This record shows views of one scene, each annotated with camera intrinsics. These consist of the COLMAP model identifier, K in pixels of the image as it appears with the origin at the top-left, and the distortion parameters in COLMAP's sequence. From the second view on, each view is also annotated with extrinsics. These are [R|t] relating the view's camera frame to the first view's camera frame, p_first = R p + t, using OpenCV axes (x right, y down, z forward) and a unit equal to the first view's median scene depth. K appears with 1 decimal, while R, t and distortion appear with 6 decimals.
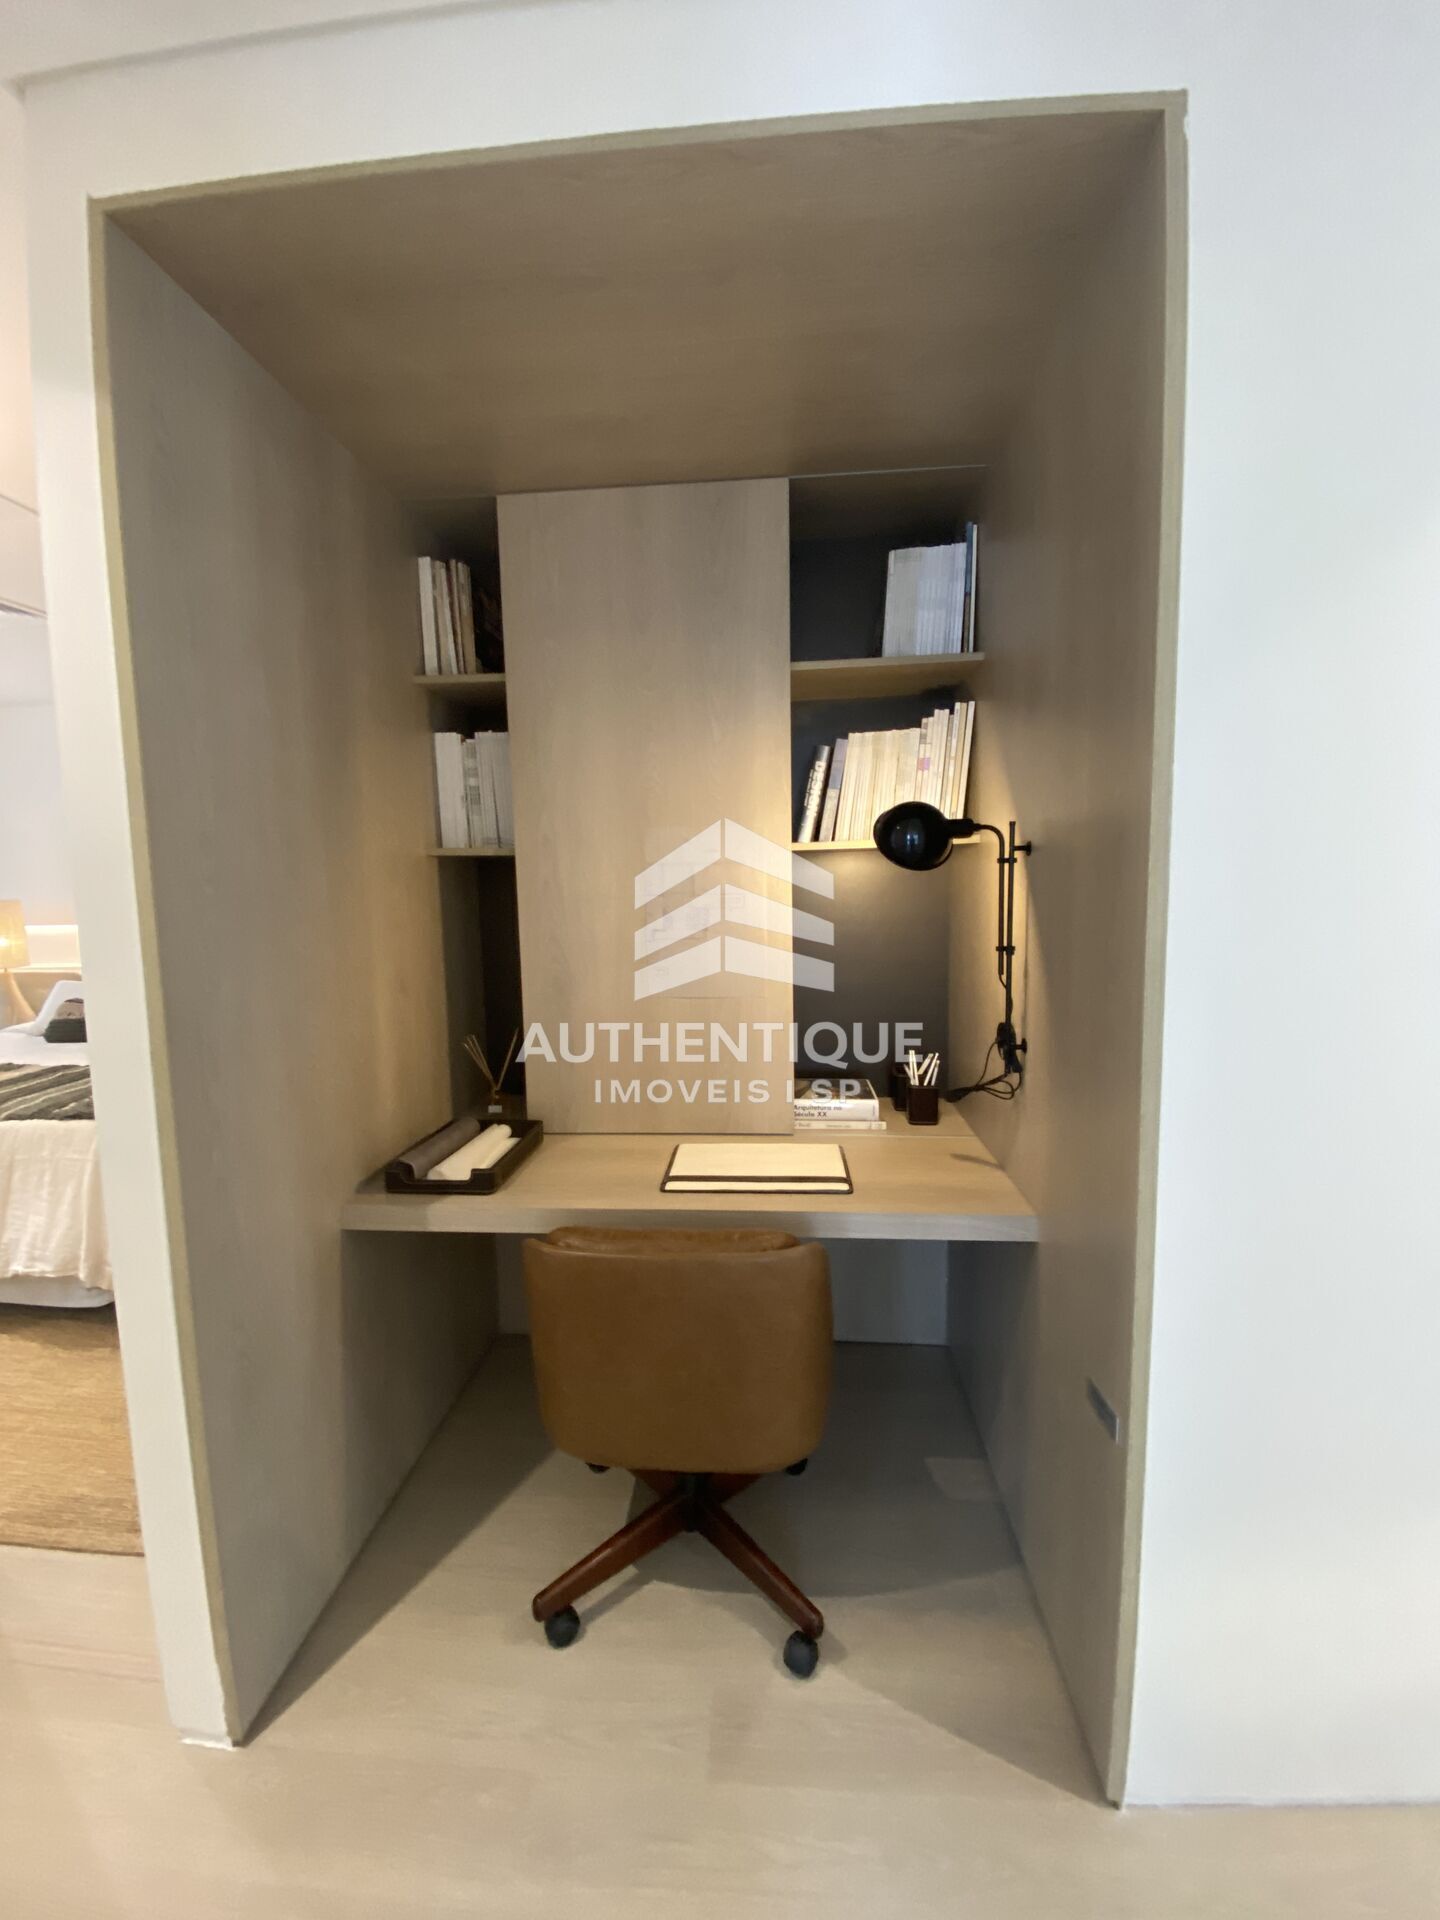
lens RADIAL K [[775.8, 0, 720.0], [0, 775.8, 960.0], [0, 0, 1]] dist [0.023928, -0.021755]
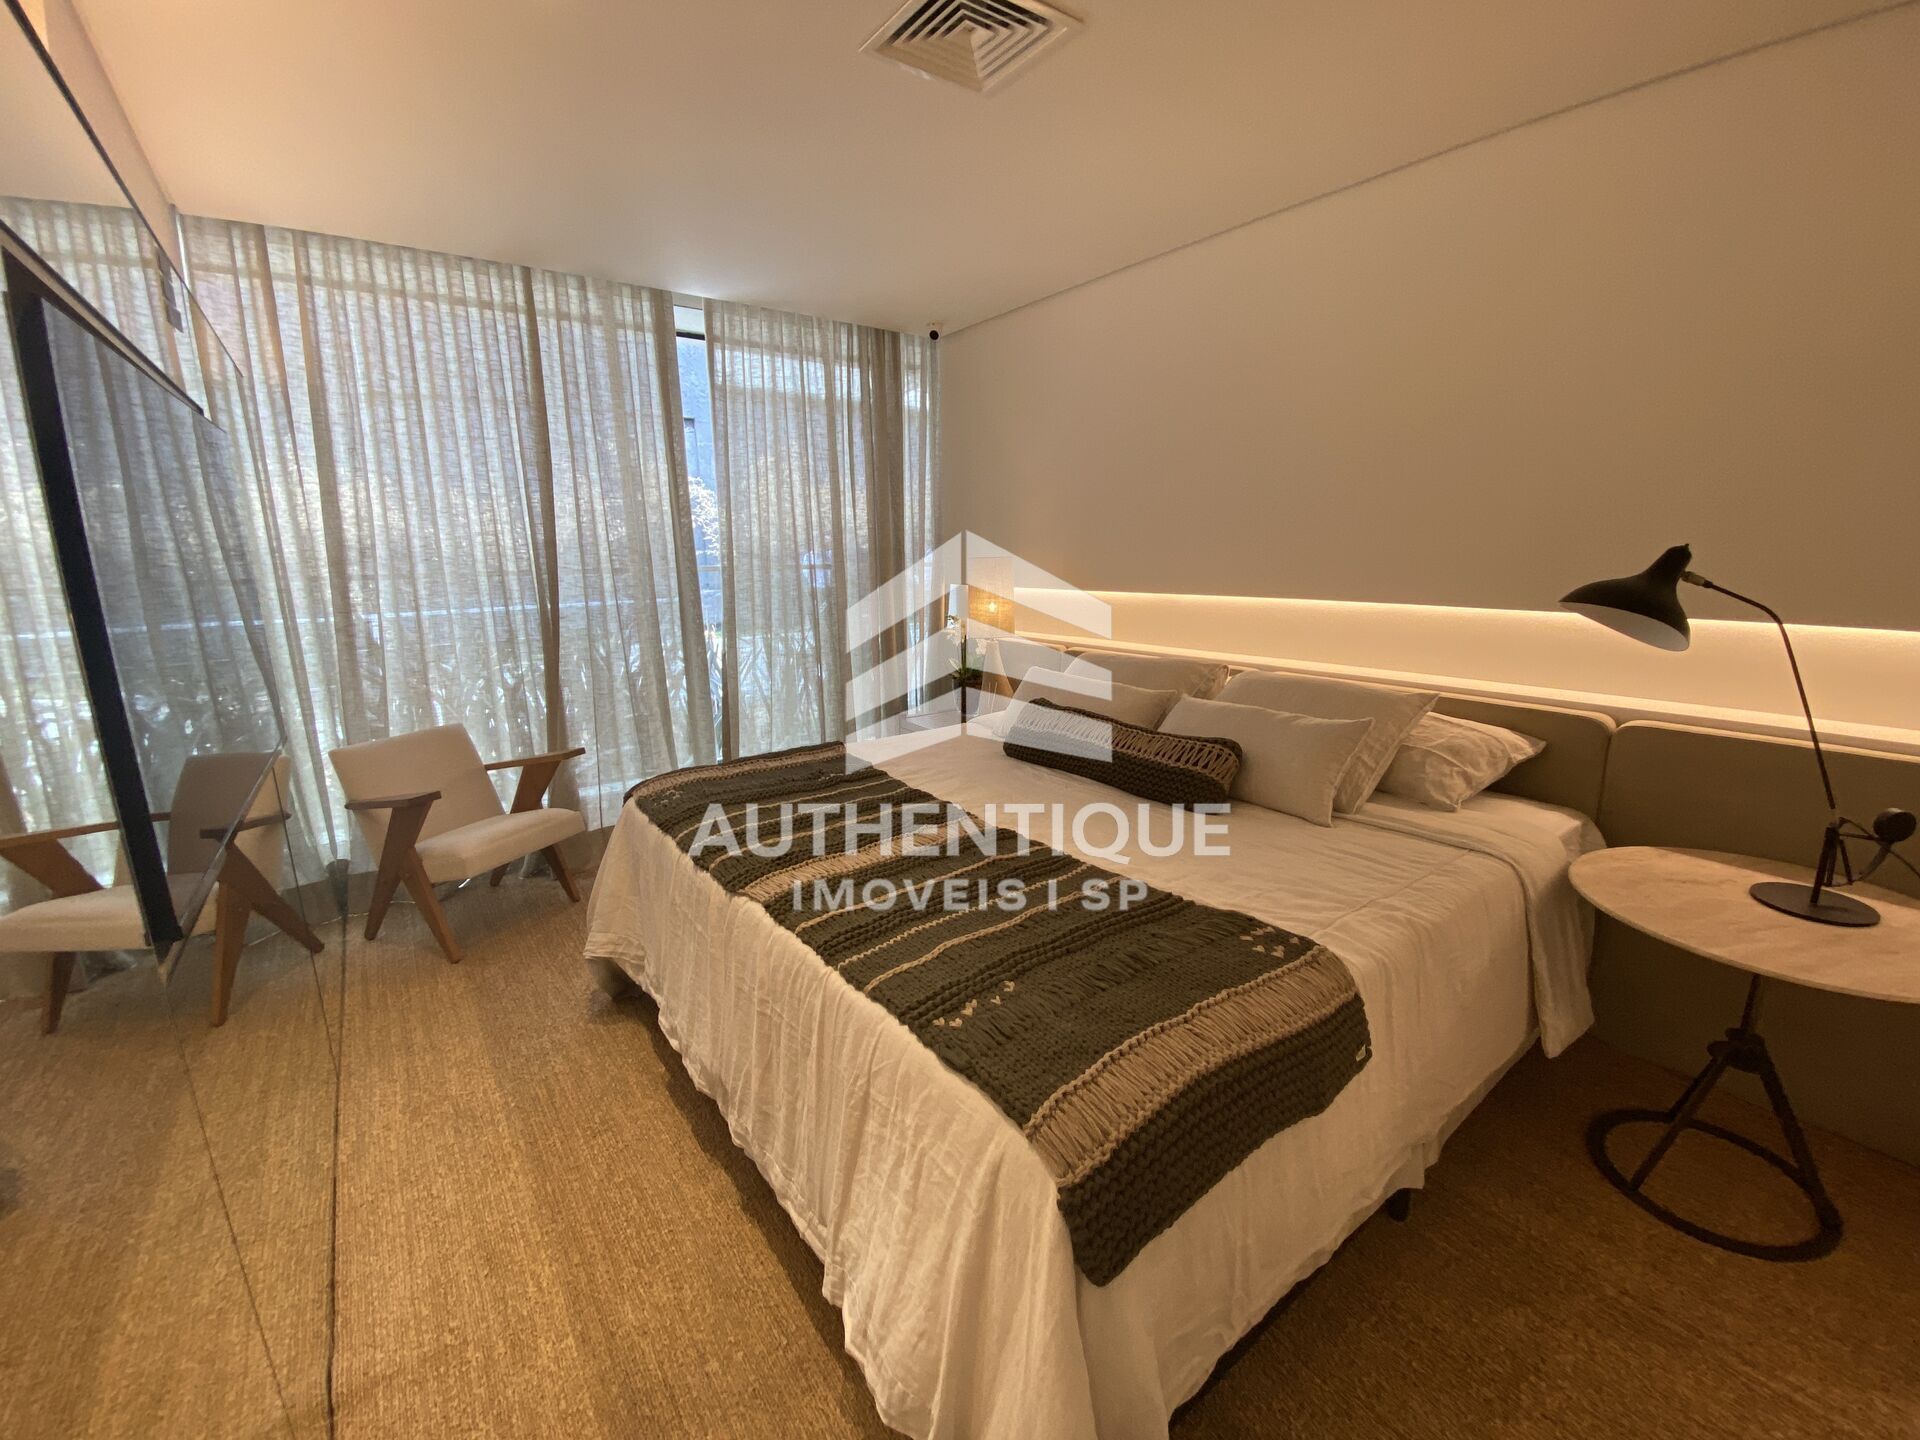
lens RADIAL K [[775.8, 0, 960.0], [0, 775.8, 720.0], [0, 0, 1]] dist [0.023928, -0.021755]
pose [[0.673766, 0.172108, -0.718622, -0.553890], [-0.082860, 0.983962, 0.157967, -0.067005], [0.734284, -0.046888, 0.677221, 0.722470]]
